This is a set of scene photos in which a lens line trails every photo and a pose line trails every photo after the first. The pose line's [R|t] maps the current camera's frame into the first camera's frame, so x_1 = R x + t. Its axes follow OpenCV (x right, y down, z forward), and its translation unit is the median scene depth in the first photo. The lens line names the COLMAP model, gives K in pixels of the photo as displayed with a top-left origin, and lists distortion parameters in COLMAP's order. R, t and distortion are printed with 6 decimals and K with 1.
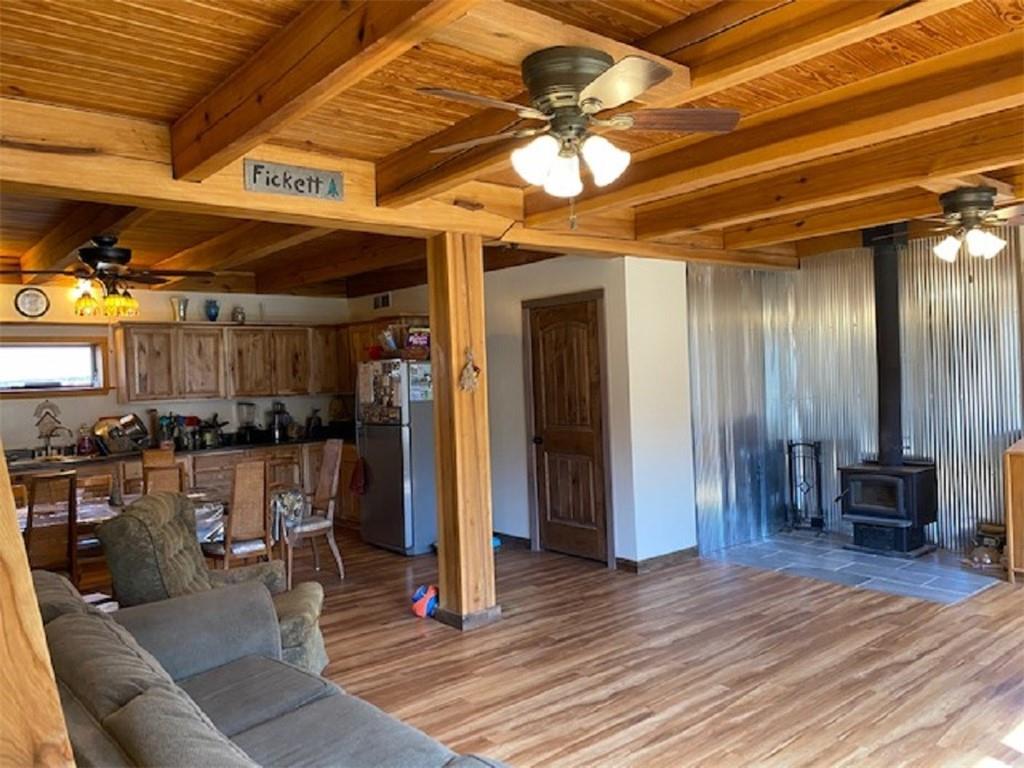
lens RADIAL K [[783.8, 0, 533.5], [0, 783.8, 380.5], [0, 0, 1]] dist [0.008186, -0.007881]
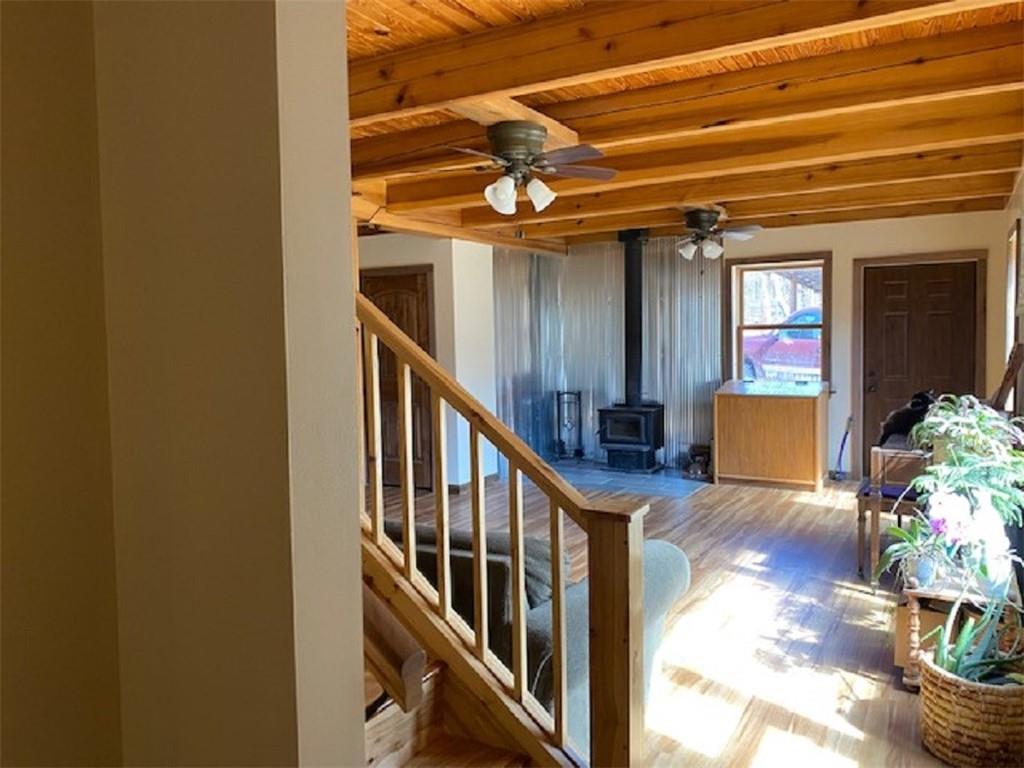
lens RADIAL K [[777.0, 0, 516.6], [0, 777.0, 372.2], [0, 0, 1]] dist [0.039422, -0.089597]
pose [[0.939513, 0.000186, 0.342514, -0.355564], [-0.012077, 0.999396, 0.032584, 0.015551], [-0.342301, -0.034749, 0.938948, -0.329462]]
